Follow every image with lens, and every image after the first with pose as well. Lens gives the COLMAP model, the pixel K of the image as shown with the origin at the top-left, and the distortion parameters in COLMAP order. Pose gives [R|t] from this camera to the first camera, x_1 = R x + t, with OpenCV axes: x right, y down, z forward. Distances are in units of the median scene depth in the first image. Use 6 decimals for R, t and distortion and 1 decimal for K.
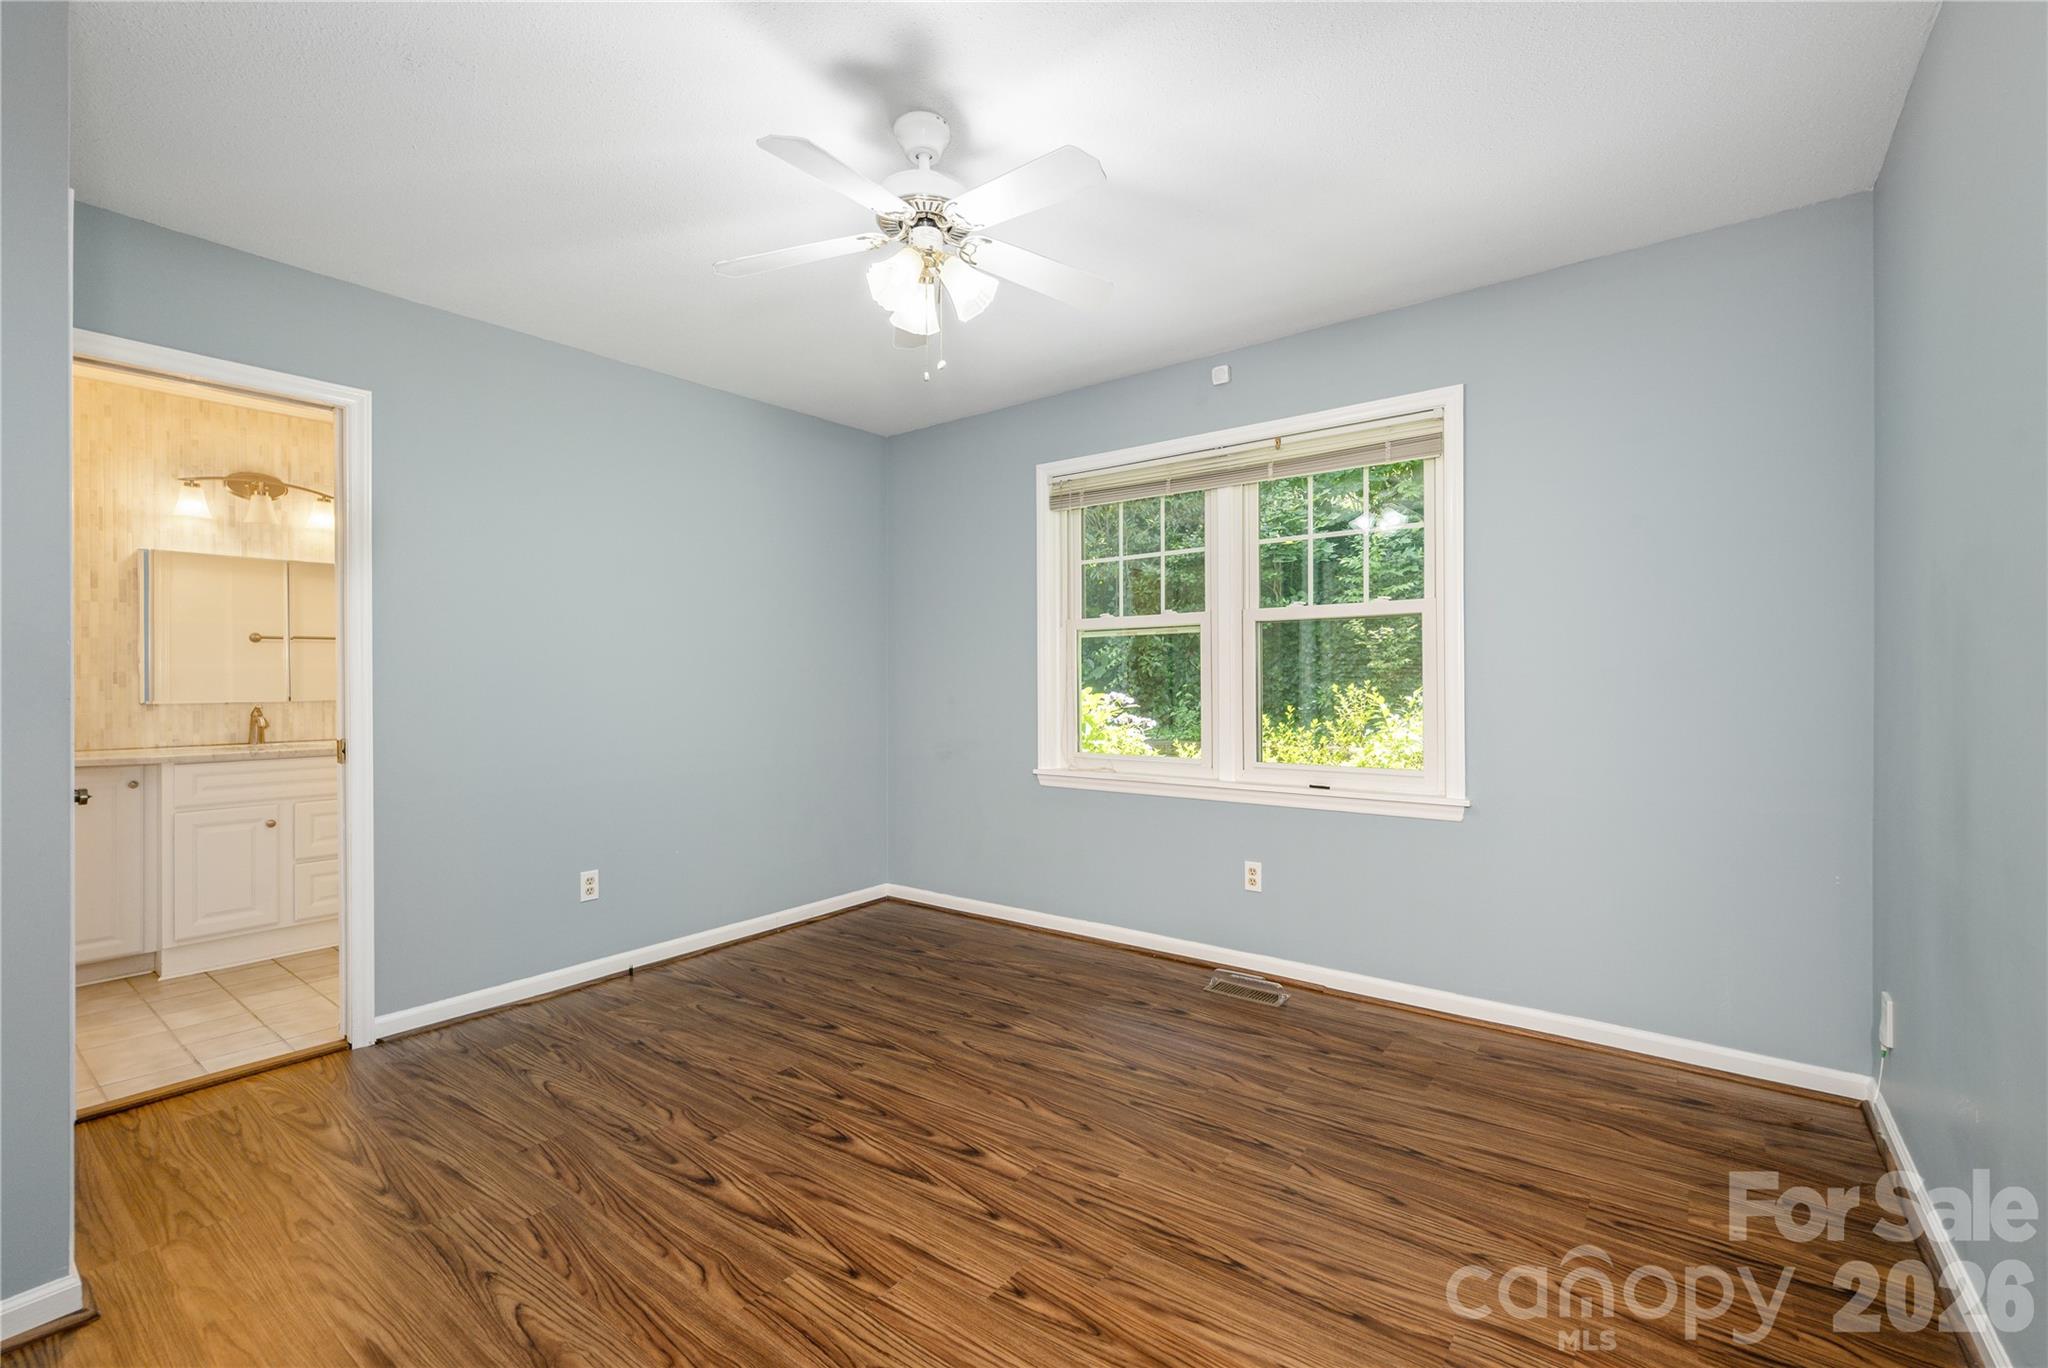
lens RADIAL K [[870.4, 0, 1037.6], [0, 870.4, 677.4], [0, 0, 1]] dist [0.007329, 0.000272]
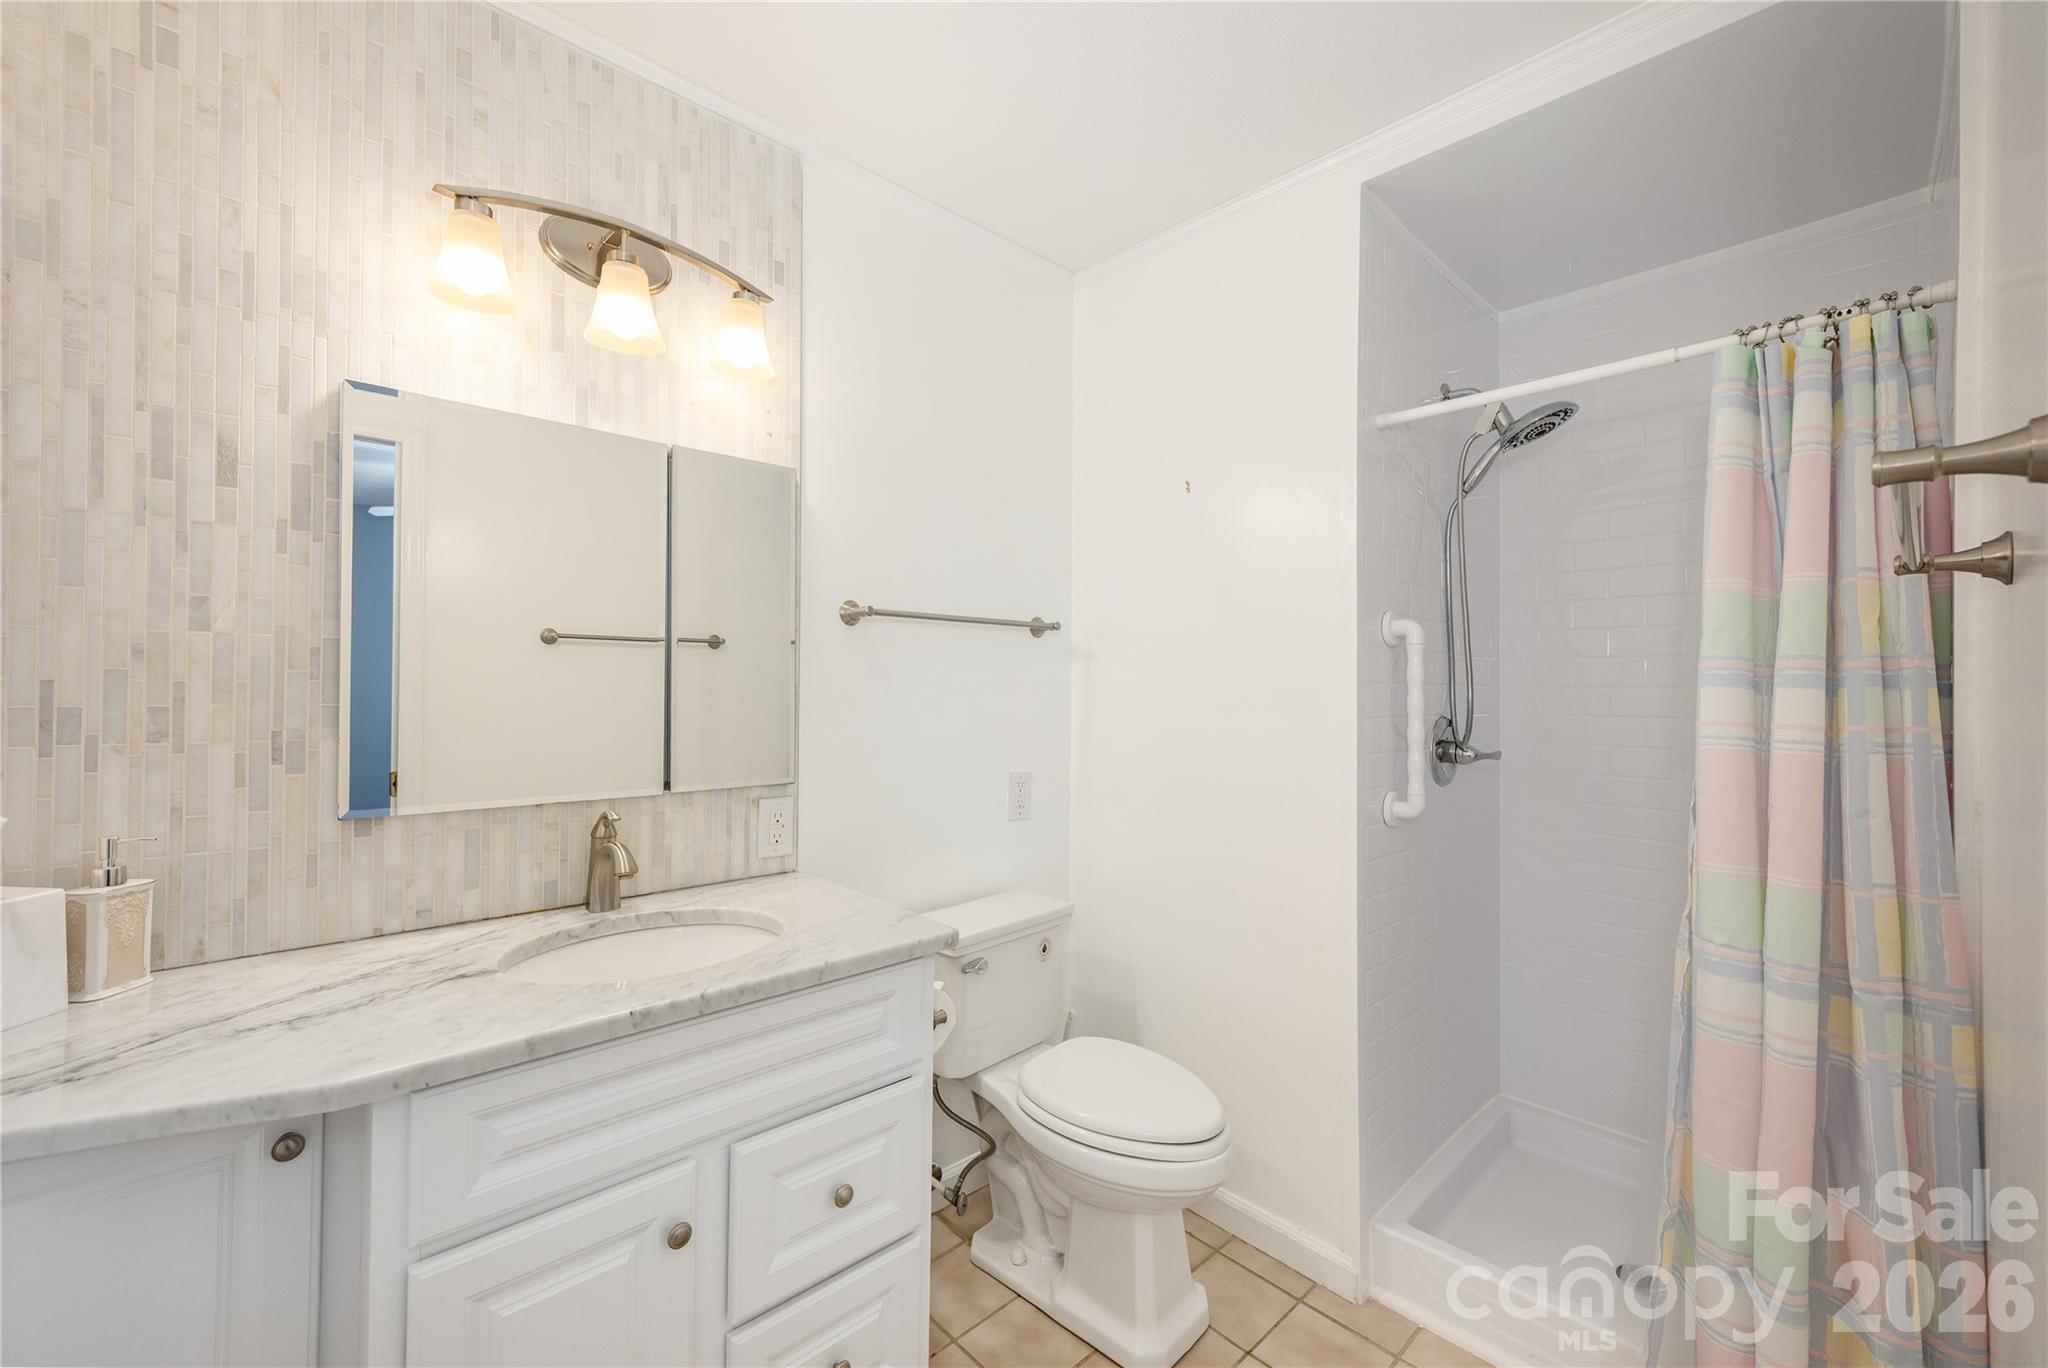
lens RADIAL K [[844.2, 0, 1007.7], [0, 844.2, 678.0], [0, 0, 1]] dist [0.007098, -0.001110]
pose [[0.982990, 0.015100, -0.183038, -0.288355], [-0.015757, 0.999874, -0.002136, -0.012507], [0.182983, 0.004984, 0.983103, 0.295399]]
